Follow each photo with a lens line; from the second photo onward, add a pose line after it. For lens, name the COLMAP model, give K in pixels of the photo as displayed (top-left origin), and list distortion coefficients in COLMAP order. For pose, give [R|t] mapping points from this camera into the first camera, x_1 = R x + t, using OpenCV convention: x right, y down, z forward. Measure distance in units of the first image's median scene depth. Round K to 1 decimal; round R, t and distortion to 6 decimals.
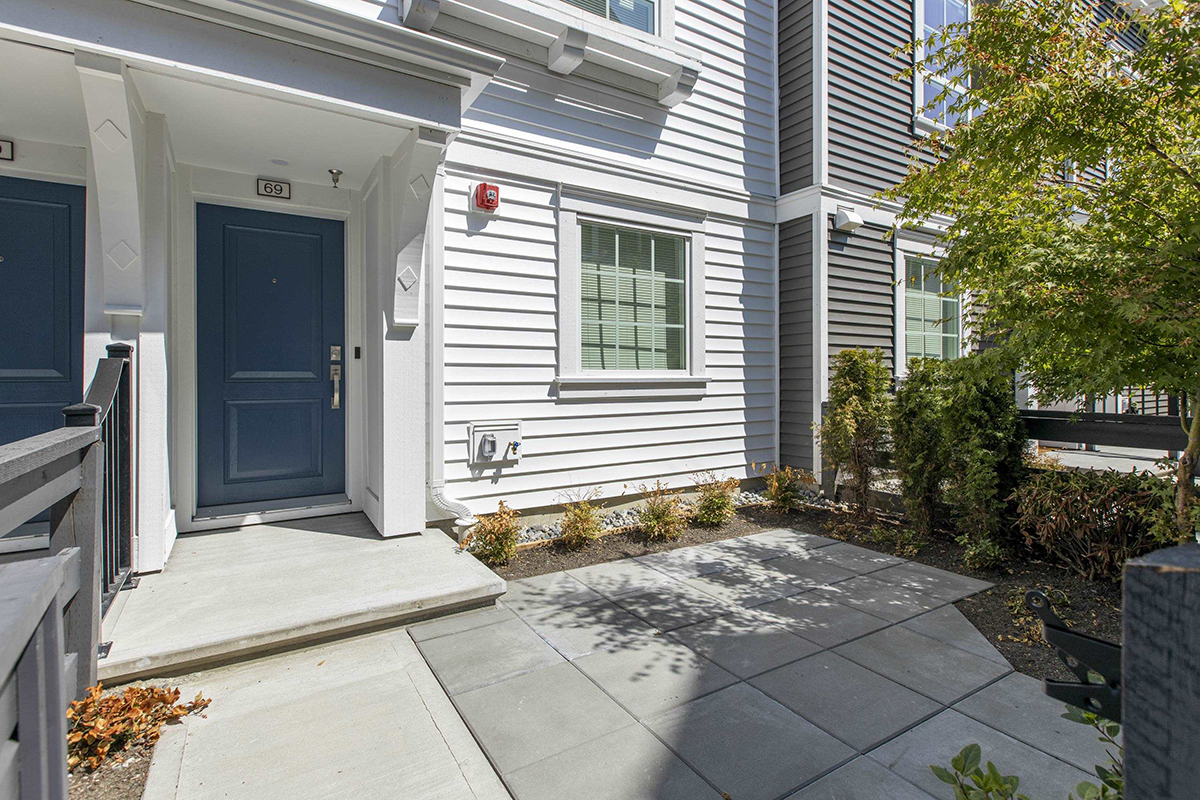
lens RADIAL K [[548.3, 0, 639.6], [0, 548.3, 379.6], [0, 0, 1]] dist [0.003305, 0.001201]
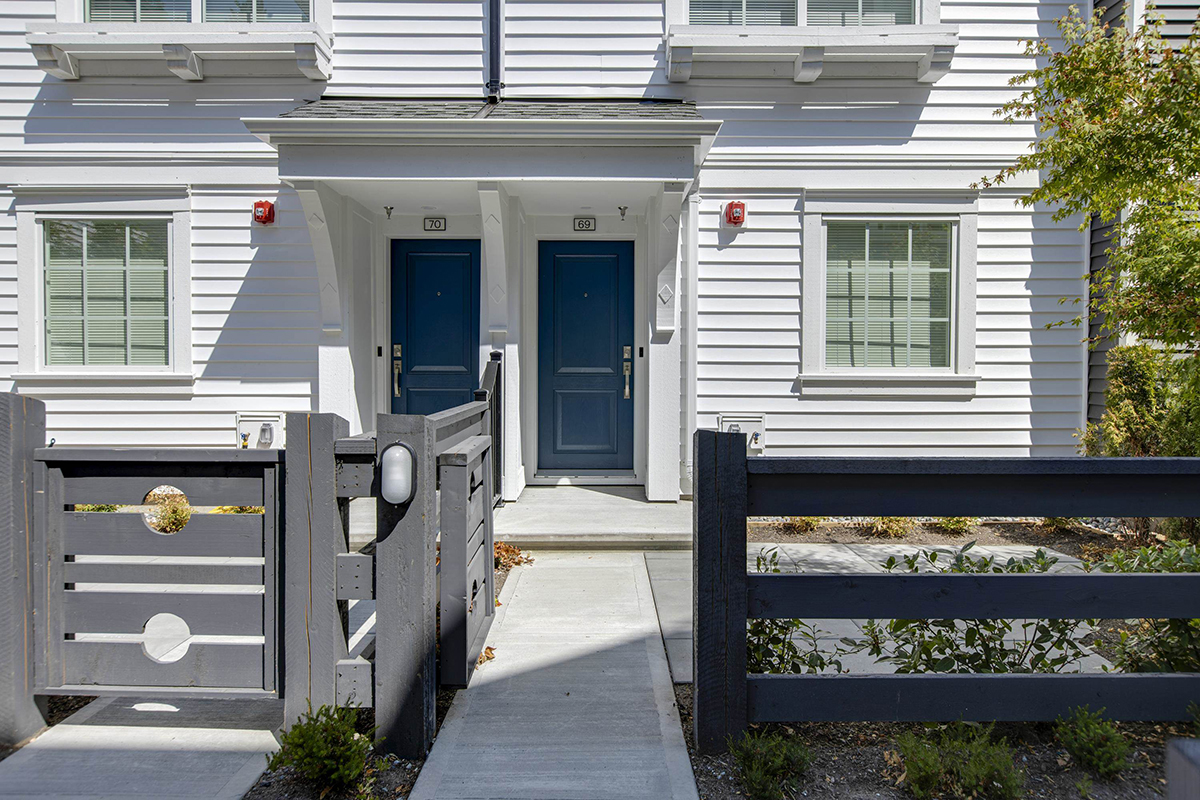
lens RADIAL K [[798.6, 0, 599.6], [0, 798.6, 395.6], [0, 0, 1]] dist [0.001884, 0.000961]
pose [[0.811024, 0.025919, -0.584438, 0.436509], [-0.007004, 0.999377, 0.034601, -0.014069], [0.584971, -0.023969, 0.810700, -0.469313]]
